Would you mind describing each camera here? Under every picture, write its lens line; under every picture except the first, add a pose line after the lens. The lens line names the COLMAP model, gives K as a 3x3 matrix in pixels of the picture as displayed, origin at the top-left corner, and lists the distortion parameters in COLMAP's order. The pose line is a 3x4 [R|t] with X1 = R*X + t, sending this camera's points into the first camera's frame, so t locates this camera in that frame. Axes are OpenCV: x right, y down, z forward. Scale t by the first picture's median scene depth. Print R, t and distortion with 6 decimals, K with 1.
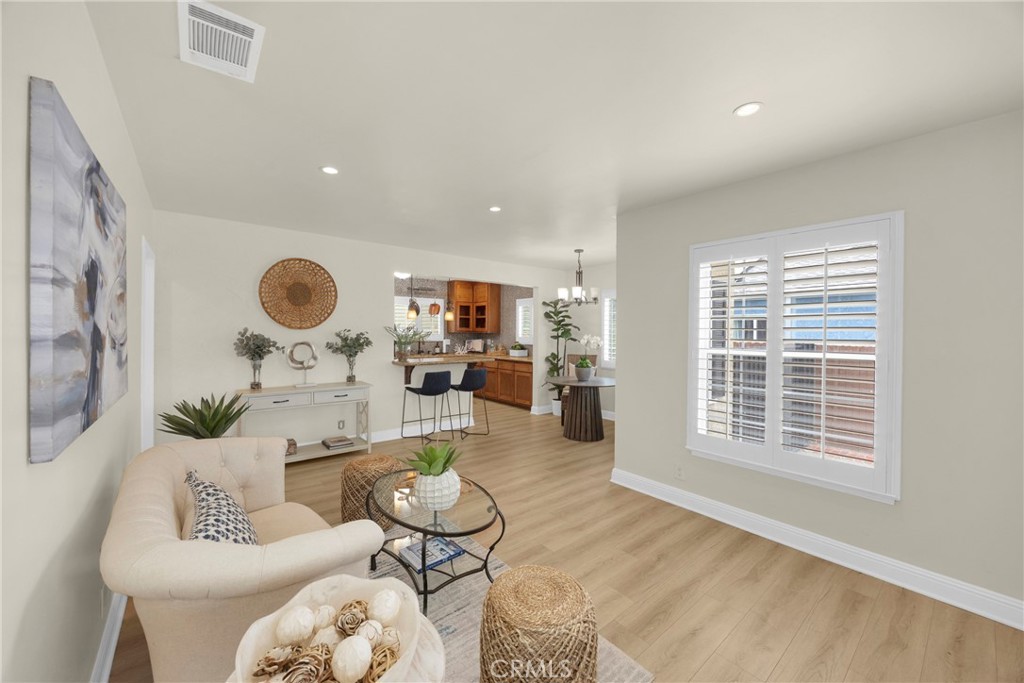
lens RADIAL K [[384.3, 0, 494.6], [0, 384.3, 334.7], [0, 0, 1]] dist [-0.002053, 0.000369]
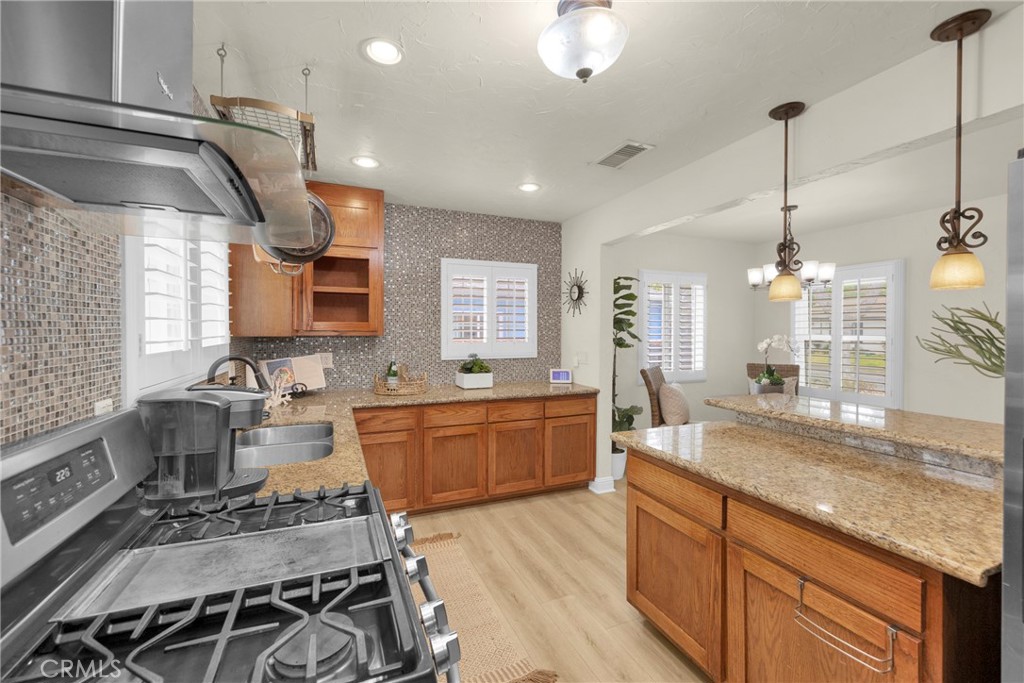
lens RADIAL K [[400.5, 0, 510.5], [0, 400.5, 337.1], [0, 0, 1]] dist [0.008997, -0.000025]
pose [[0.255476, -0.019784, 0.966613, -0.448584], [0.004564, 0.999804, 0.019257, -0.012935], [-0.966805, -0.000508, 0.255516, 0.986455]]
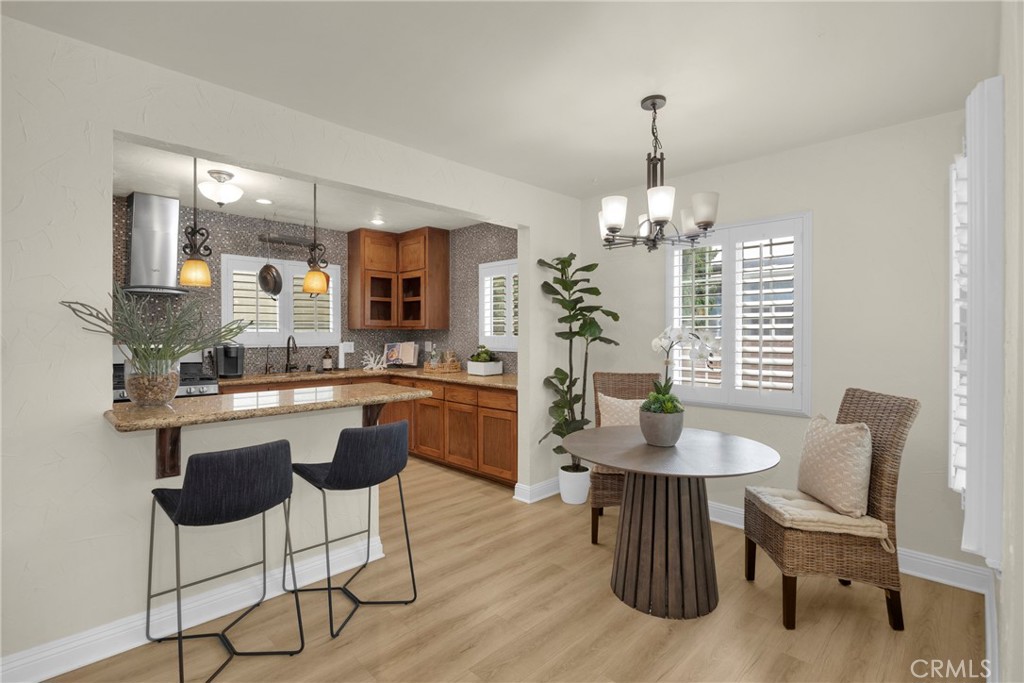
lens RADIAL K [[480.2, 0, 506.5], [0, 480.2, 337.6], [0, 0, 1]] dist [-0.005344, 0.000477]
pose [[0.992358, -0.011132, 0.122888, 0.014585], [0.010429, 0.999925, 0.006362, 0.004610], [-0.122950, -0.005032, 0.992400, 0.425846]]
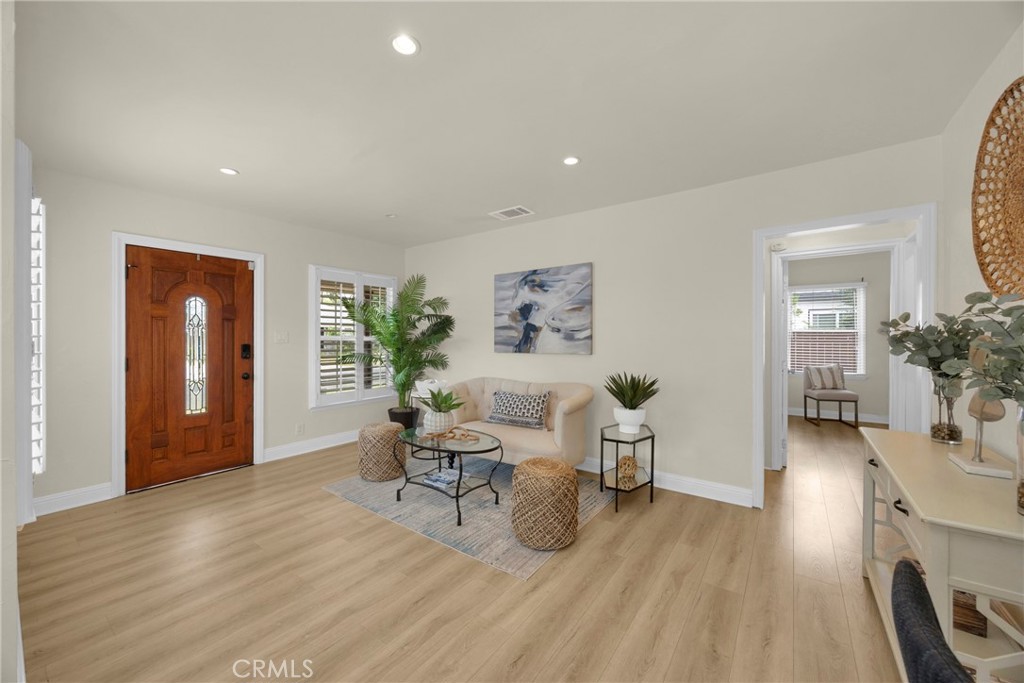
lens RADIAL K [[384.3, 0, 493.7], [0, 384.3, 334.1], [0, 0, 1]] dist [-0.002053, 0.000369]
pose [[-0.969916, -0.009667, -0.243249, 0.004207], [-0.009846, 0.999951, -0.000482, 0.012642], [0.243242, 0.001928, -0.969964, 0.789179]]
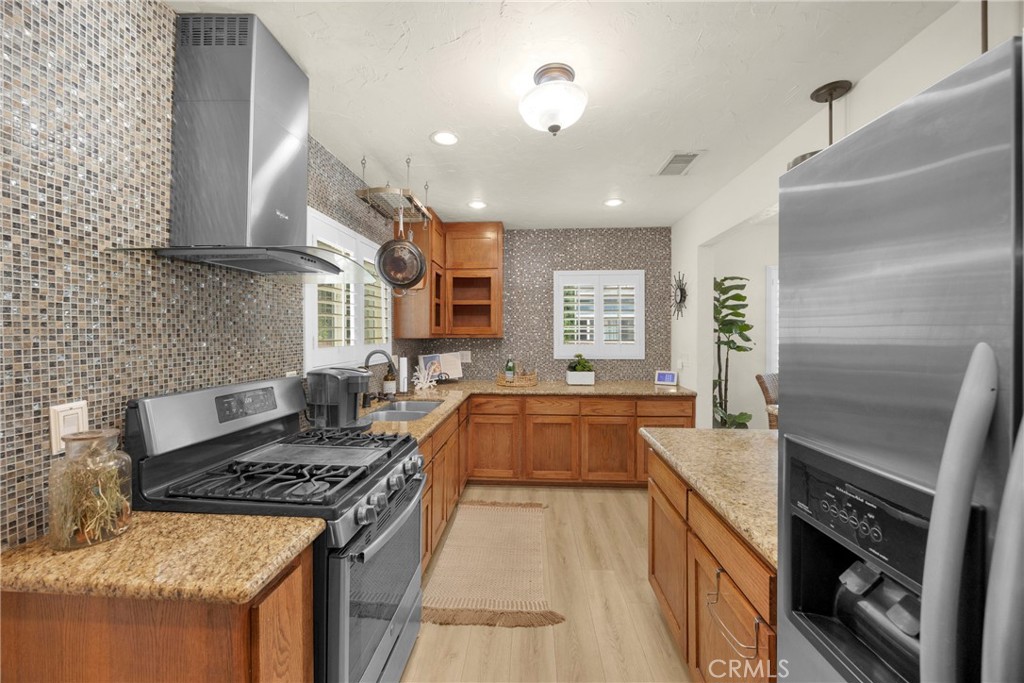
lens RADIAL K [[384.3, 0, 516.5], [0, 384.3, 337.6], [0, 0, 1]] dist [-0.002053, 0.000369]
pose [[0.653675, -0.013733, 0.756651, -0.441665], [0.008937, 0.999906, 0.010427, -0.012229], [-0.756722, -0.000054, 0.653736, 0.860457]]
